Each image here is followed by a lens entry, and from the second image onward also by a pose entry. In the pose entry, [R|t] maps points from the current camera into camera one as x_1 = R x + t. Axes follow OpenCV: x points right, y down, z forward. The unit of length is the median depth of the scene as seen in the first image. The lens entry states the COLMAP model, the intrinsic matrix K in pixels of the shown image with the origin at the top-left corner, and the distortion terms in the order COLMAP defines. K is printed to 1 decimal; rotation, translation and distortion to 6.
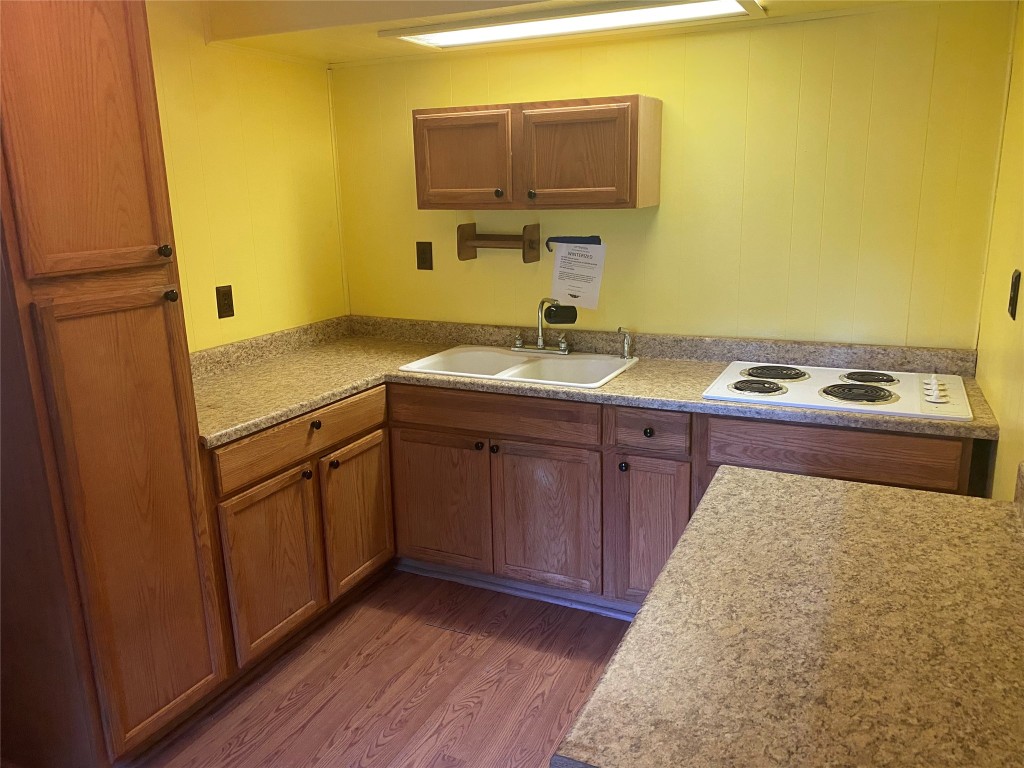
lens RADIAL K [[782.0, 0, 511.6], [0, 782.0, 385.4], [0, 0, 1]] dist [0.074810, -0.079258]
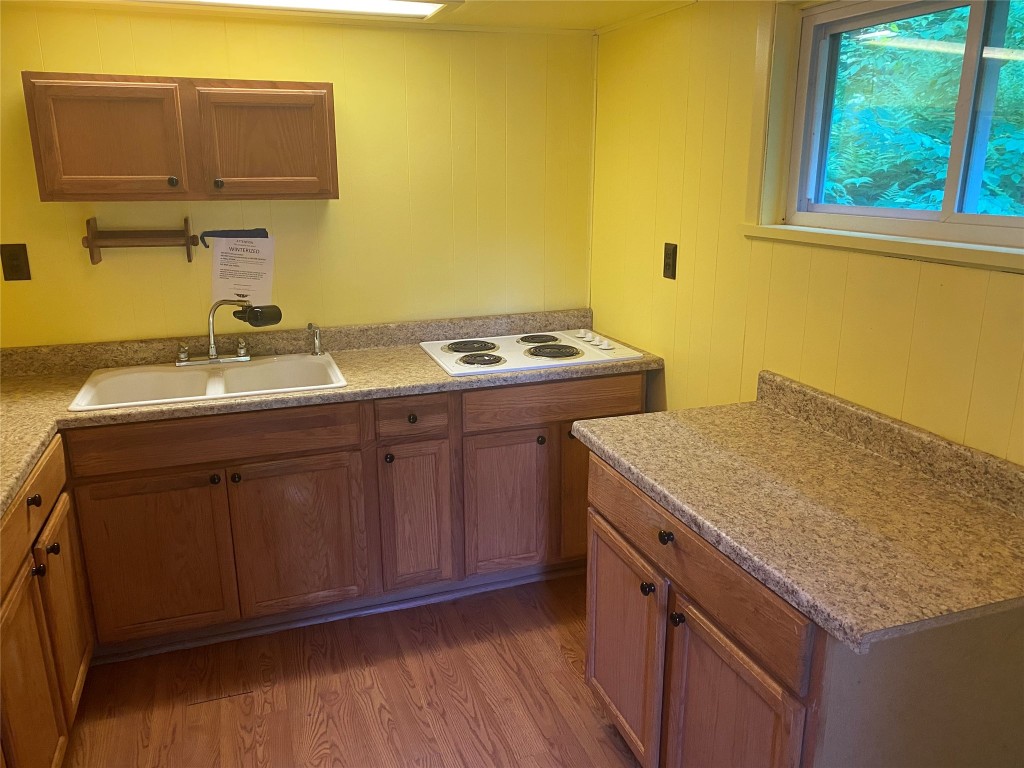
lens RADIAL K [[782.0, 0, 517.2], [0, 782.0, 380.2], [0, 0, 1]] dist [0.074810, -0.079258]
pose [[0.714497, -0.166215, 0.679608, -0.379035], [0.161374, 0.984330, 0.071084, -0.036714], [-0.680773, 0.058882, 0.730124, 0.142894]]
